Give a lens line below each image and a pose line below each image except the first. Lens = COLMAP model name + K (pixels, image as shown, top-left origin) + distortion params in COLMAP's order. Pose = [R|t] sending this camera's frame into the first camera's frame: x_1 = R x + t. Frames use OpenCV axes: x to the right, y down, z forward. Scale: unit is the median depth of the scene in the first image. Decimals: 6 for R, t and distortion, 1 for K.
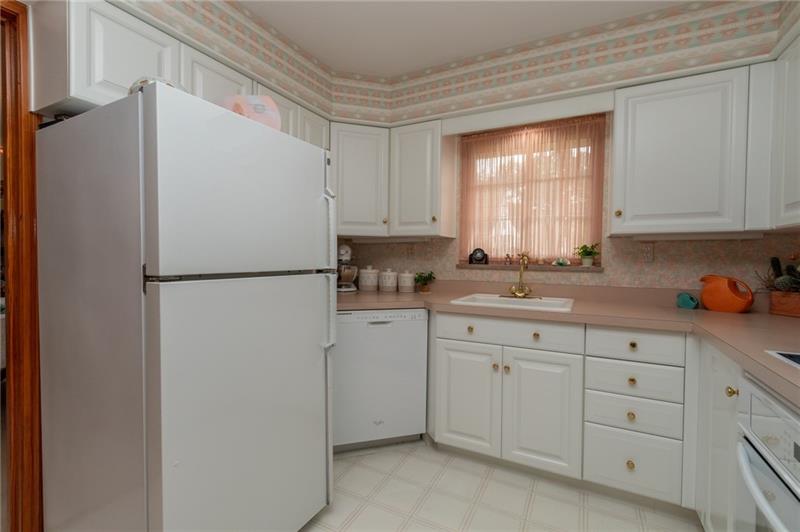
lens RADIAL K [[366.4, 0, 395.1], [0, 366.4, 266.2], [0, 0, 1]] dist [0.003469, 0.000602]
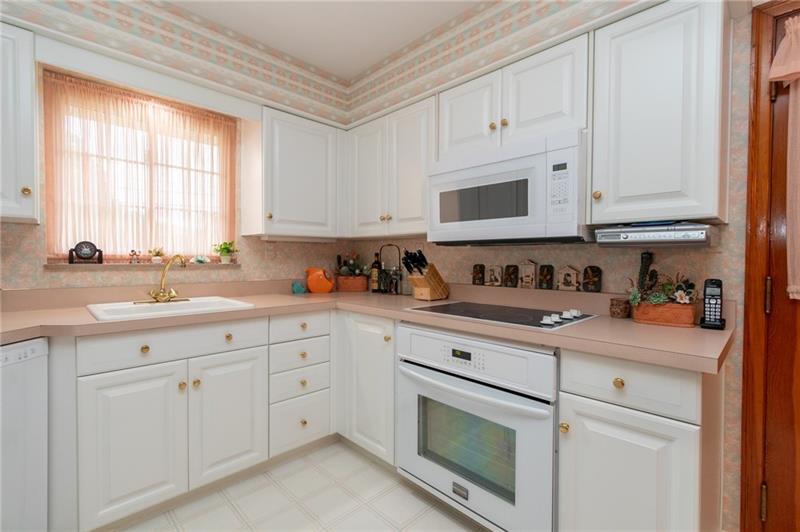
lens RADIAL K [[366.4, 0, 395.1], [0, 366.4, 266.2], [0, 0, 1]] dist [0.003469, 0.000602]
pose [[0.305920, -0.029036, 0.951614, -0.321579], [0.018120, 0.999531, 0.024673, -0.008656], [-0.951885, 0.009695, 0.306303, 0.247195]]
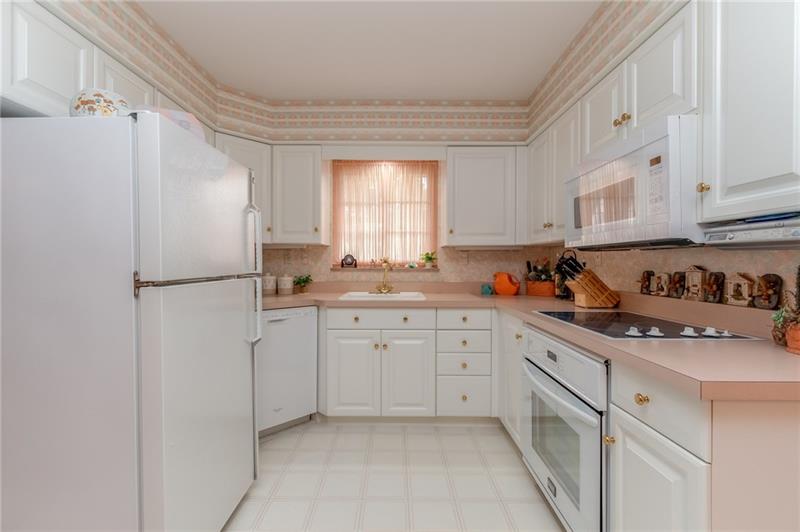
lens RADIAL K [[366.4, 0, 395.1], [0, 366.4, 266.2], [0, 0, 1]] dist [0.003469, 0.000602]
pose [[0.884573, -0.012467, 0.466234, -0.239495], [0.016926, 0.999842, -0.005377, -0.001274], [-0.466094, 0.012648, 0.884645, -0.164586]]
